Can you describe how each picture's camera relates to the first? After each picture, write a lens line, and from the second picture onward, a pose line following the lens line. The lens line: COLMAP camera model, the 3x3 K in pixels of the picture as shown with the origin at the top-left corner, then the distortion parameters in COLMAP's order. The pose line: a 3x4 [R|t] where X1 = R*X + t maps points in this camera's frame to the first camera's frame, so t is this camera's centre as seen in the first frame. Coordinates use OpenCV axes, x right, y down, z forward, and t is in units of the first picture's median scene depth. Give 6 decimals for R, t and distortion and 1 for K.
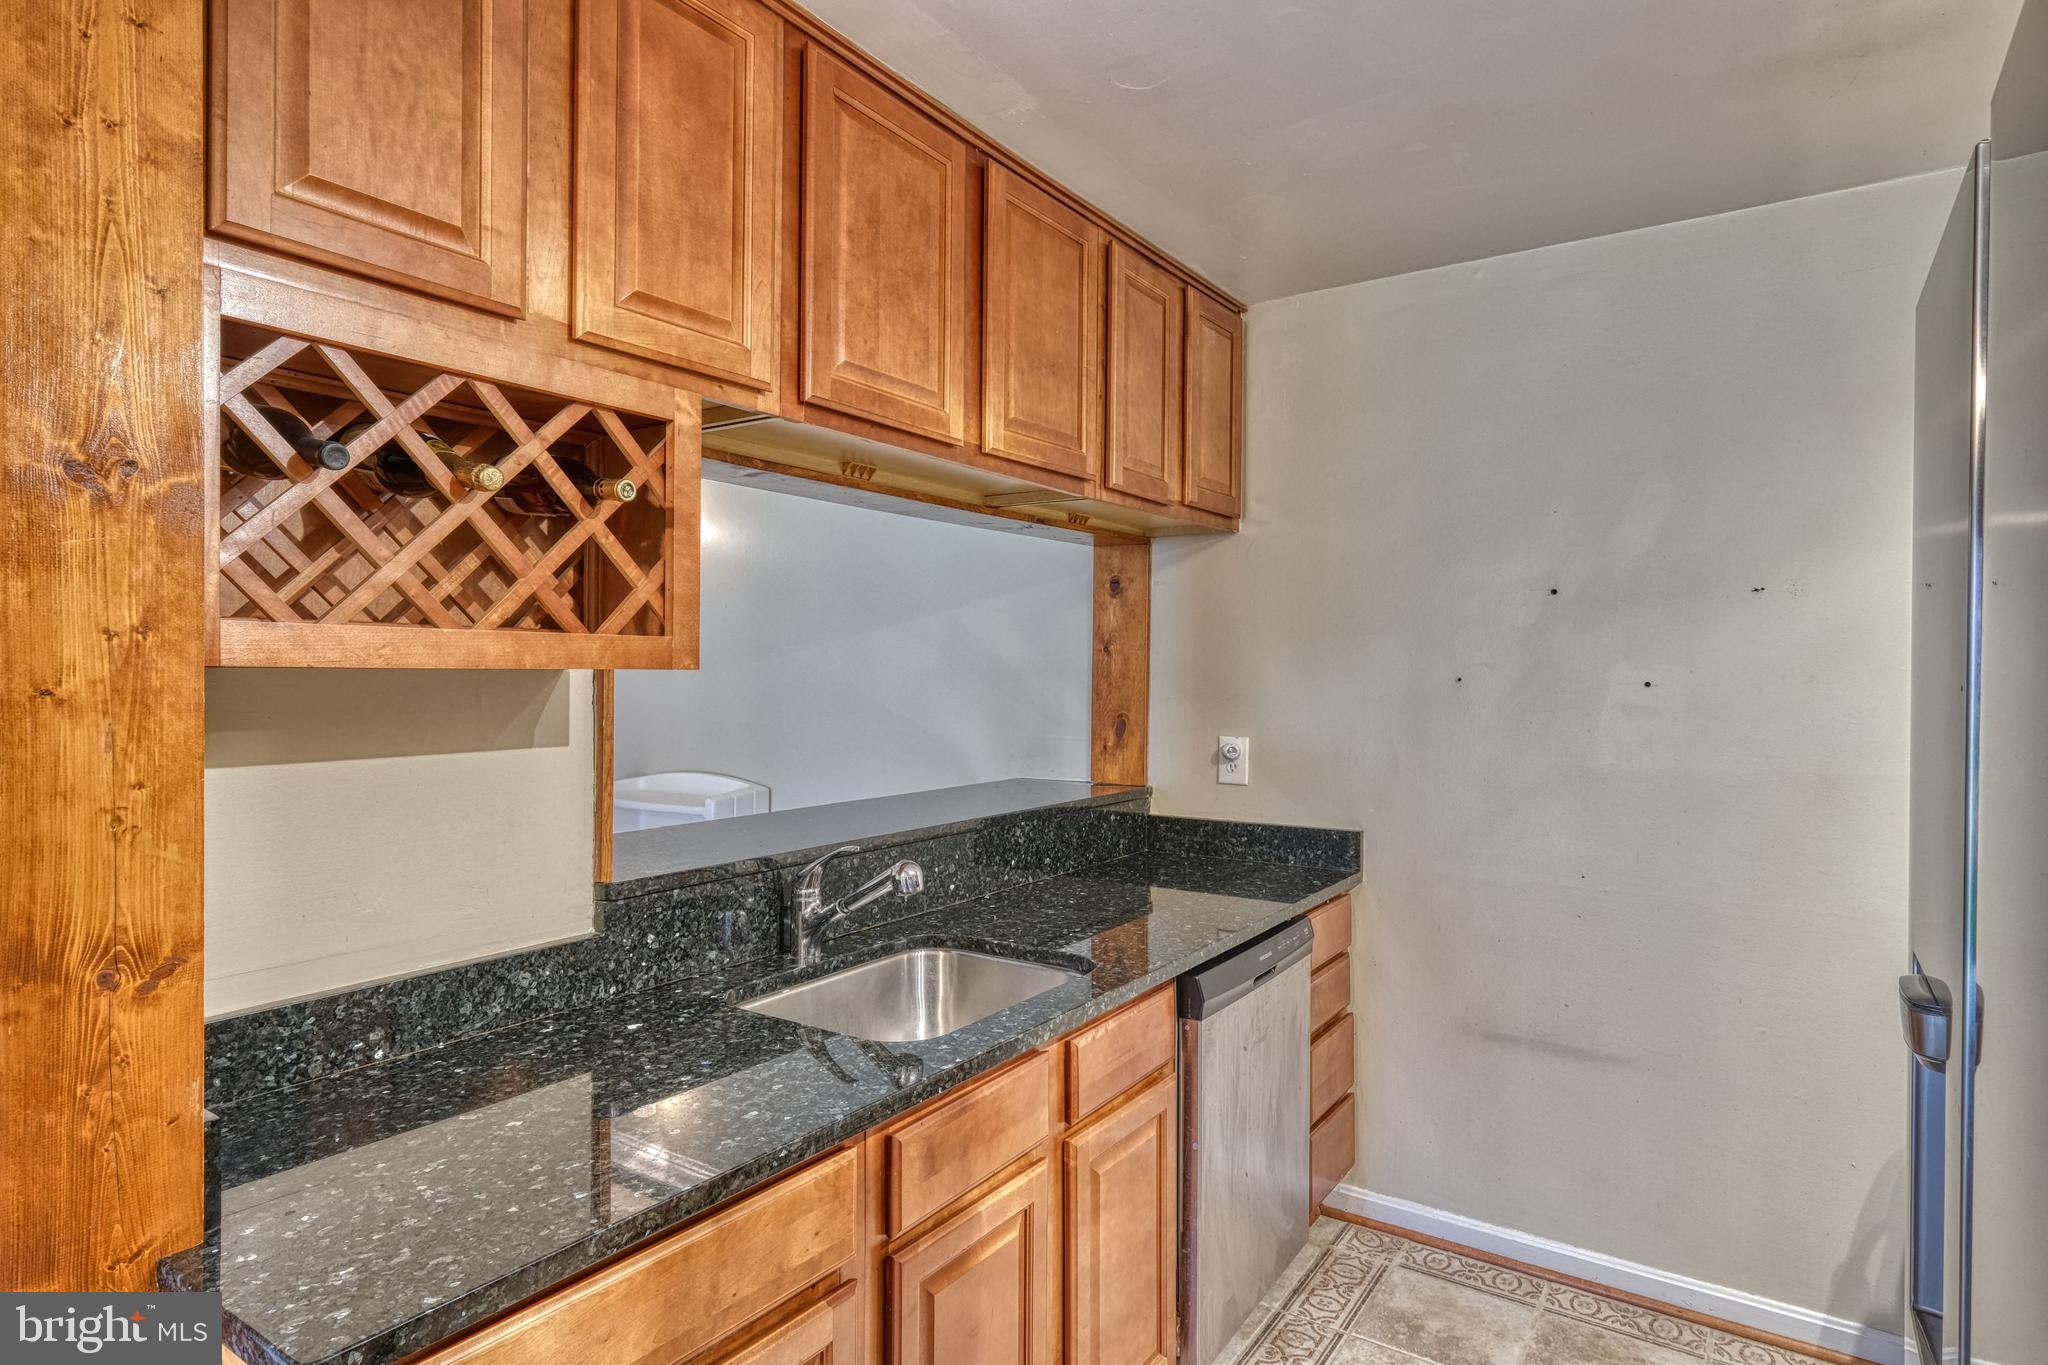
lens RADIAL K [[1103.5, 0, 1037.1], [0, 1103.5, 672.7], [0, 0, 1]] dist [0.006092, -0.002296]
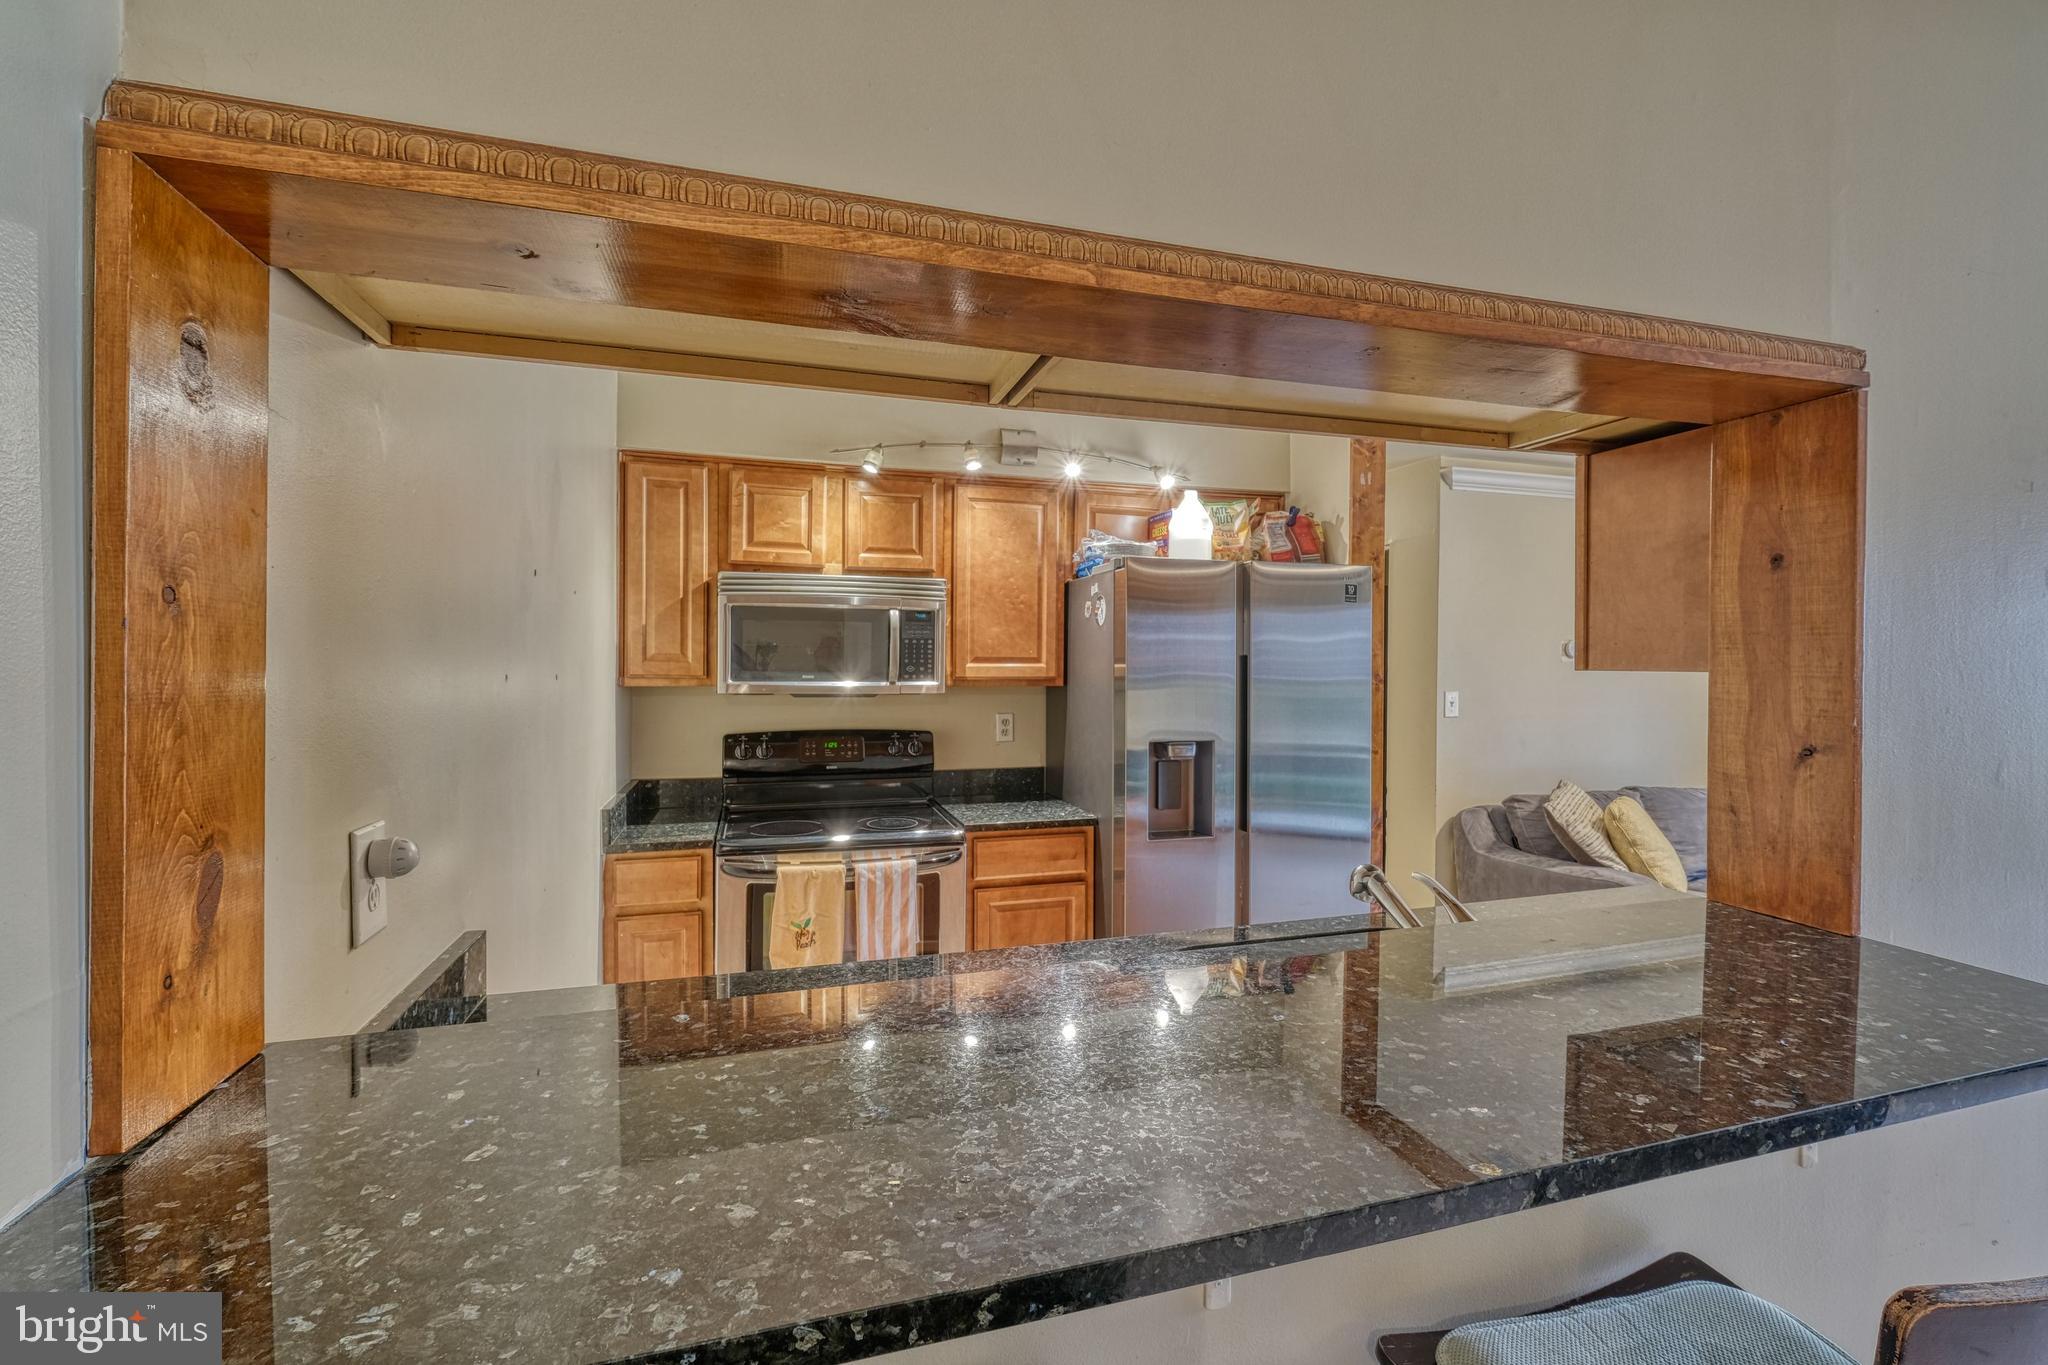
lens RADIAL K [[890.3, 0, 1035.2], [0, 890.3, 674.2], [0, 0, 1]] dist [-0.005252, 0.001330]
pose [[-0.778496, -0.015033, 0.627470, -0.321122], [-0.003764, 0.999807, 0.019285, -0.010625], [-0.627638, 0.012651, -0.778402, 1.518803]]
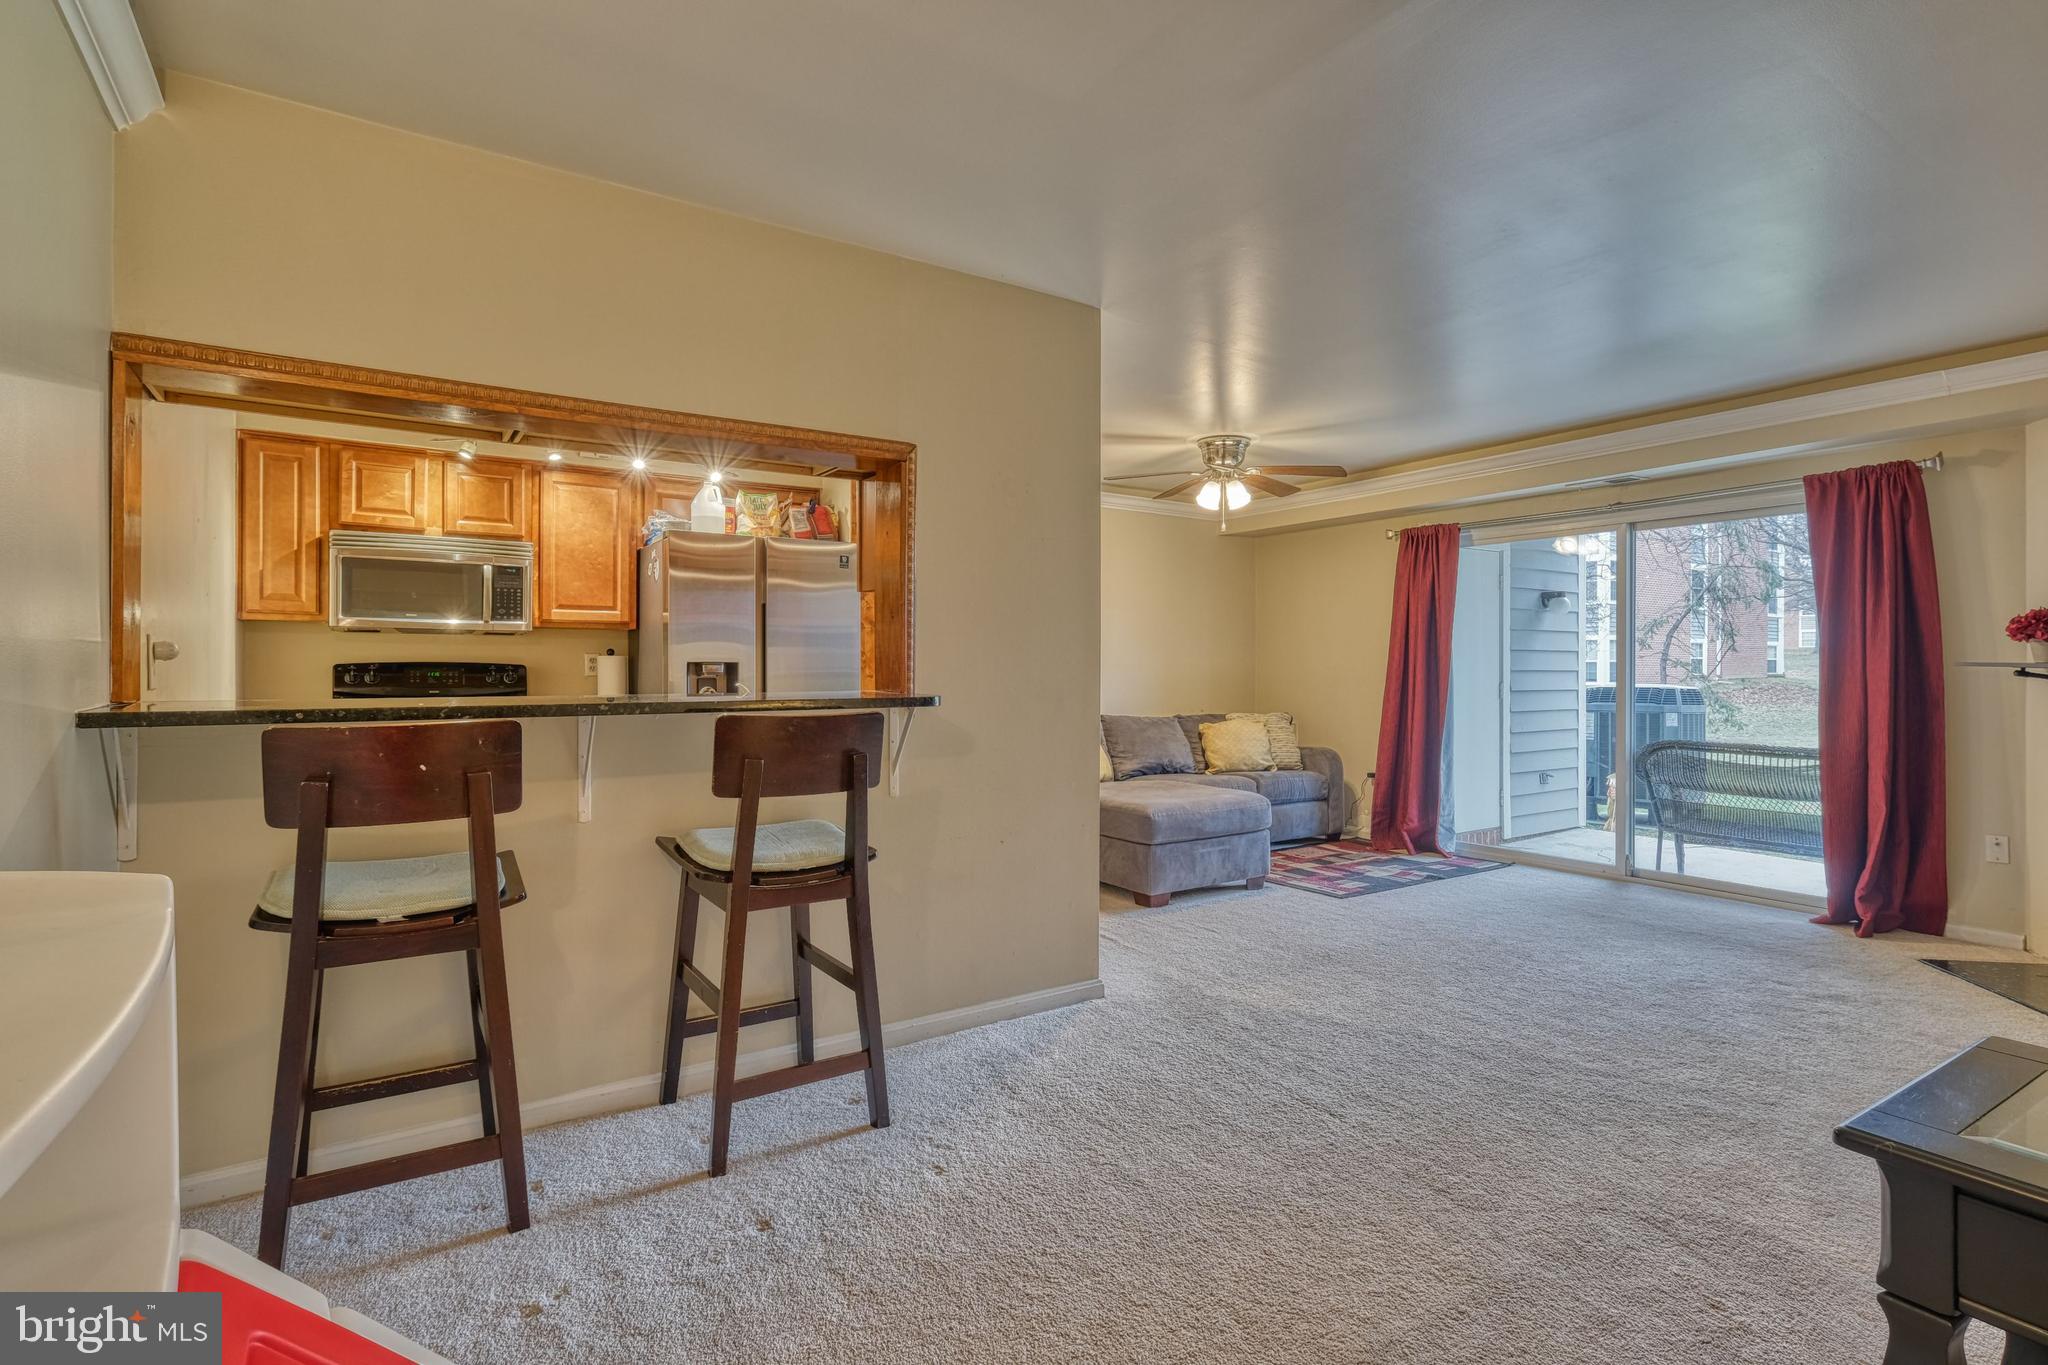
lens RADIAL K [[997.3, 0, 1037.9], [0, 997.3, 673.5], [0, 0, 1]] dist [-0.002728, 0.000917]
pose [[-0.927508, -0.007857, 0.373722, -1.047792], [-0.003615, 0.999921, 0.012051, 0.105184], [-0.373787, 0.009826, -0.927463, 2.017582]]
